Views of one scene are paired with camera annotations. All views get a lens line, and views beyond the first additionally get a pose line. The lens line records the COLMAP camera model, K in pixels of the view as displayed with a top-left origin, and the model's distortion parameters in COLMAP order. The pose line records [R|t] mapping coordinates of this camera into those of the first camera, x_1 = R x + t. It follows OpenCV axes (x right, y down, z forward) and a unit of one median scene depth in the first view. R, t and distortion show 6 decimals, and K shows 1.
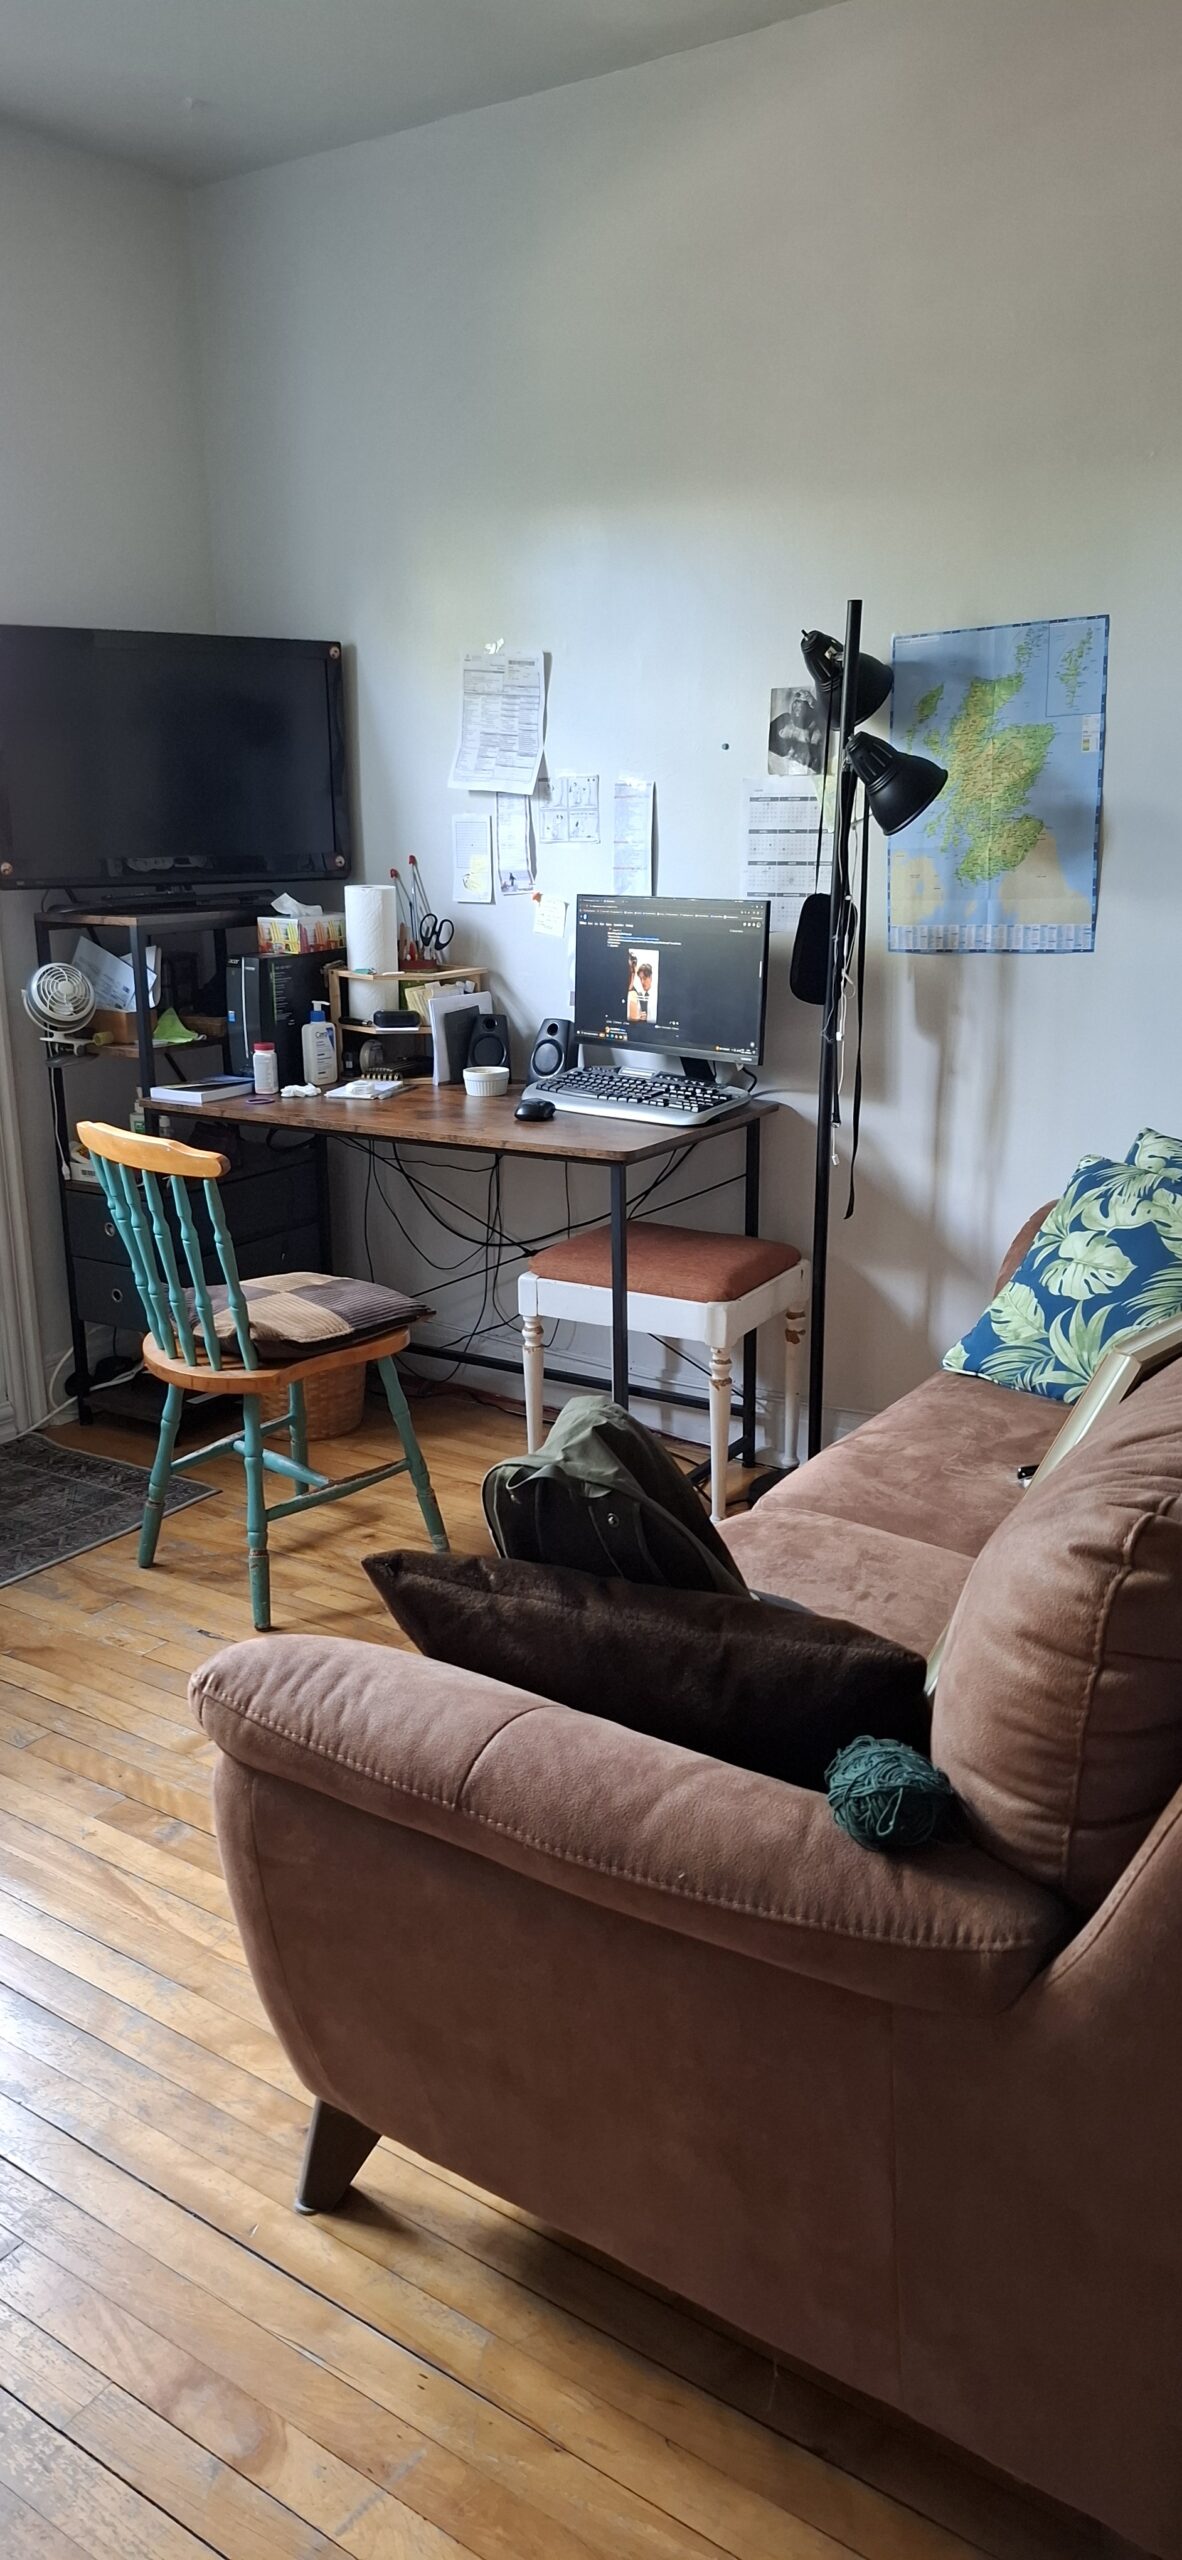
lens RADIAL K [[1727.4, 0, 591.0], [0, 1727.4, 1278.9], [0, 0, 1]] dist [0.005690, -0.005610]
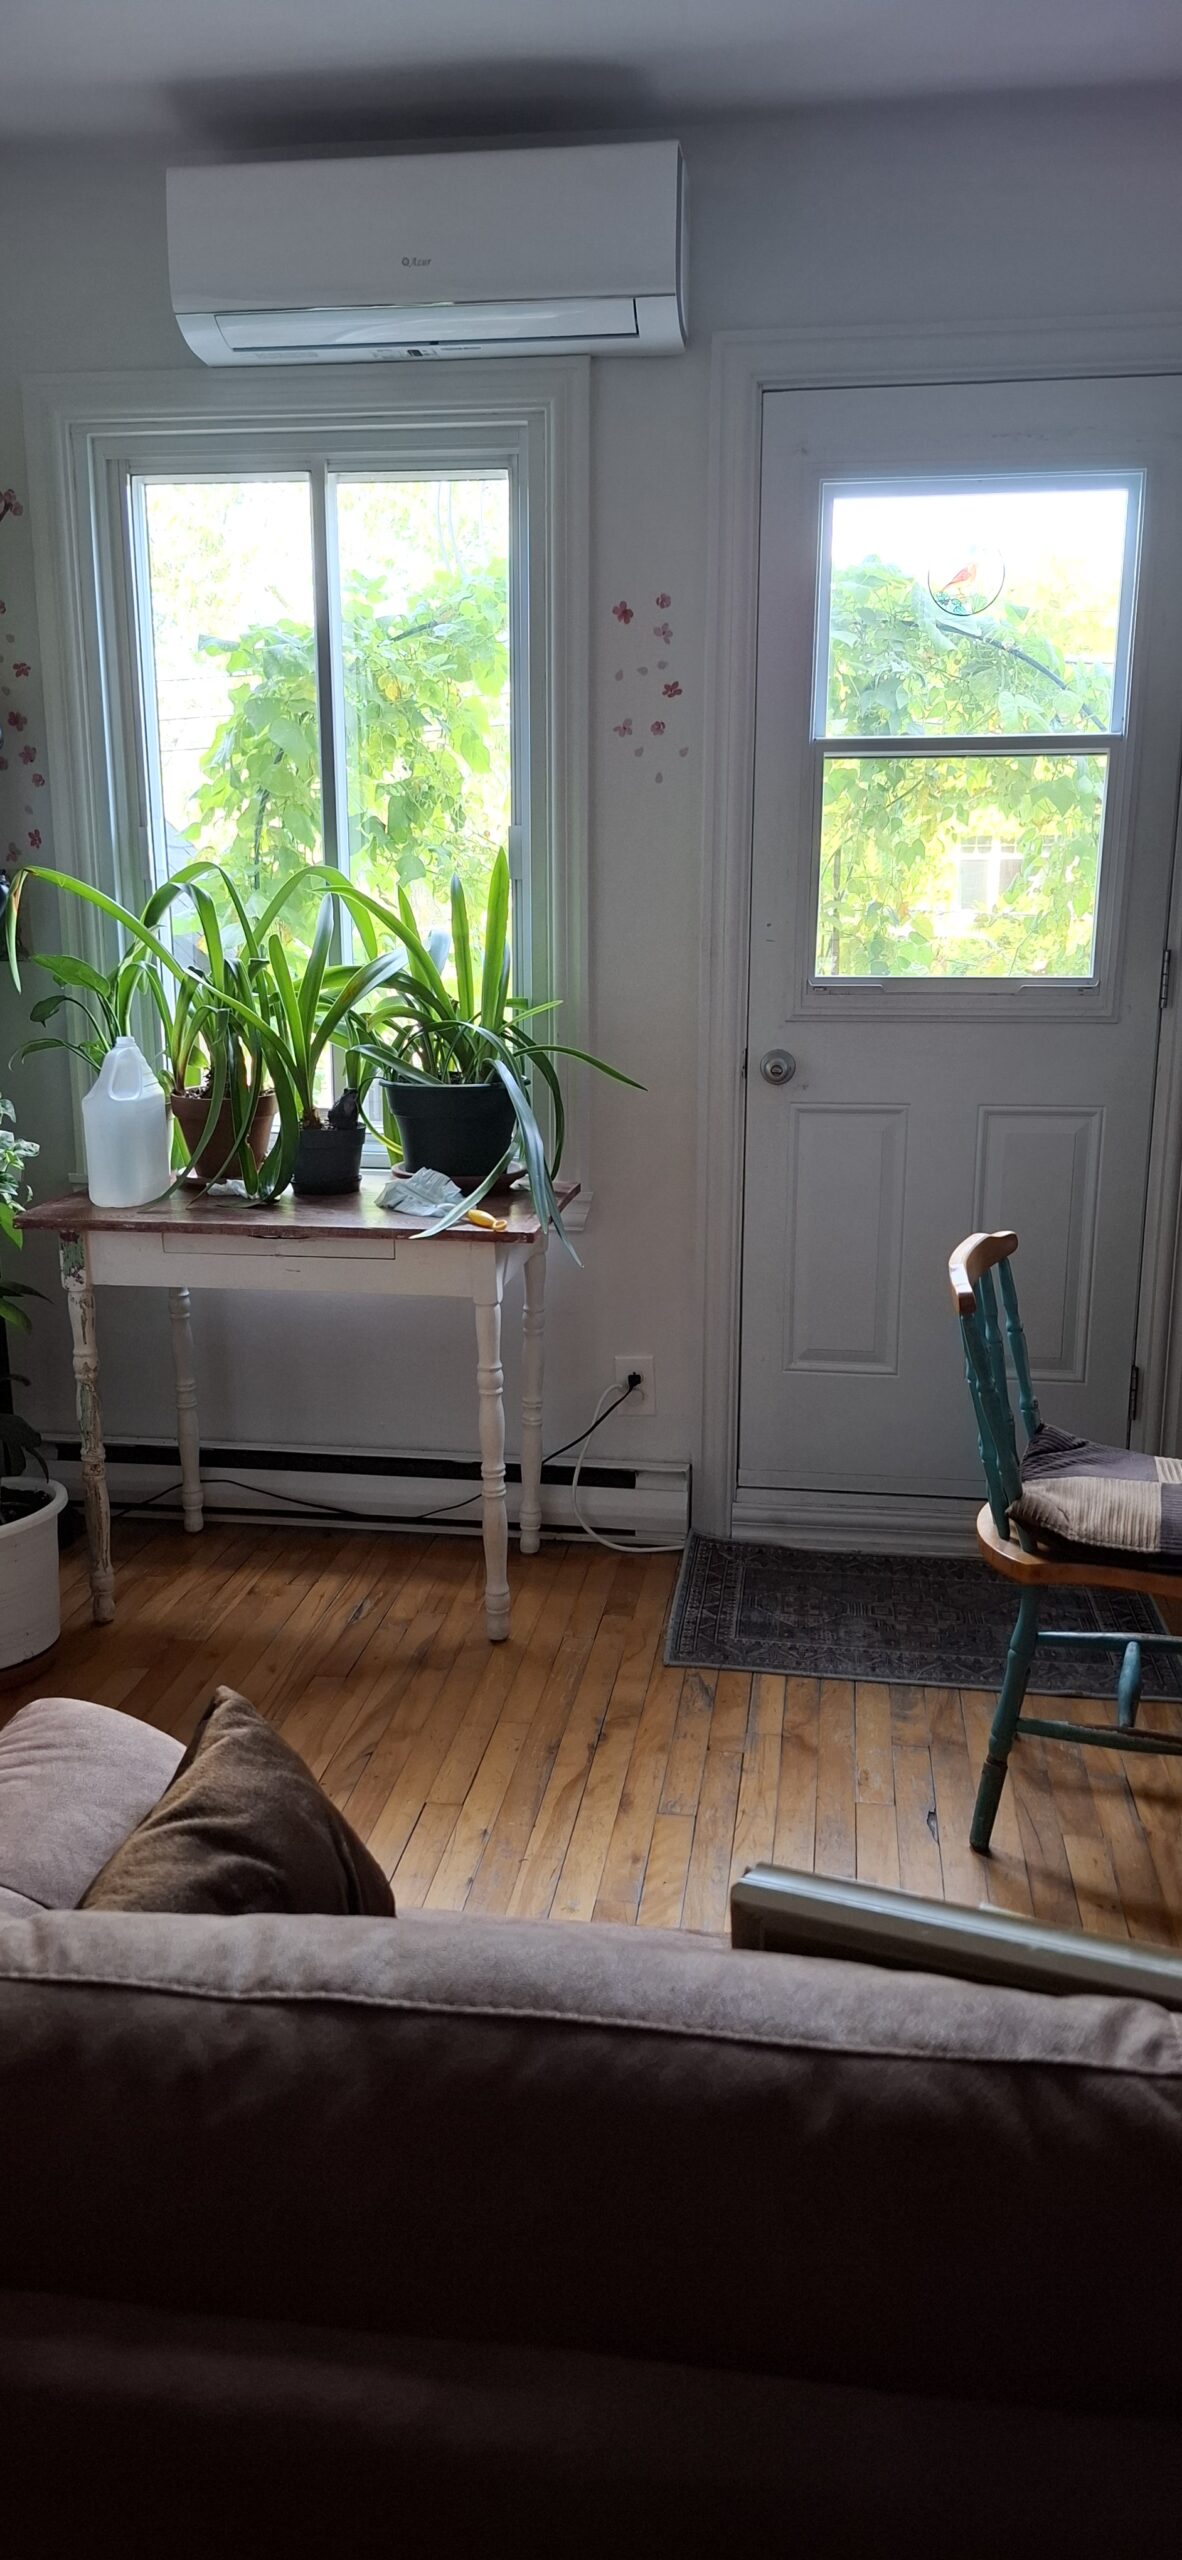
lens RADIAL K [[1727.4, 0, 595.5], [0, 1727.4, 1289.1], [0, 0, 1]] dist [0.005690, -0.005610]
pose [[0.464445, 0.225057, -0.856528, 0.366919], [-0.250114, 0.961131, 0.116920, -0.107672], [0.849549, 0.159927, 0.502683, 0.344633]]
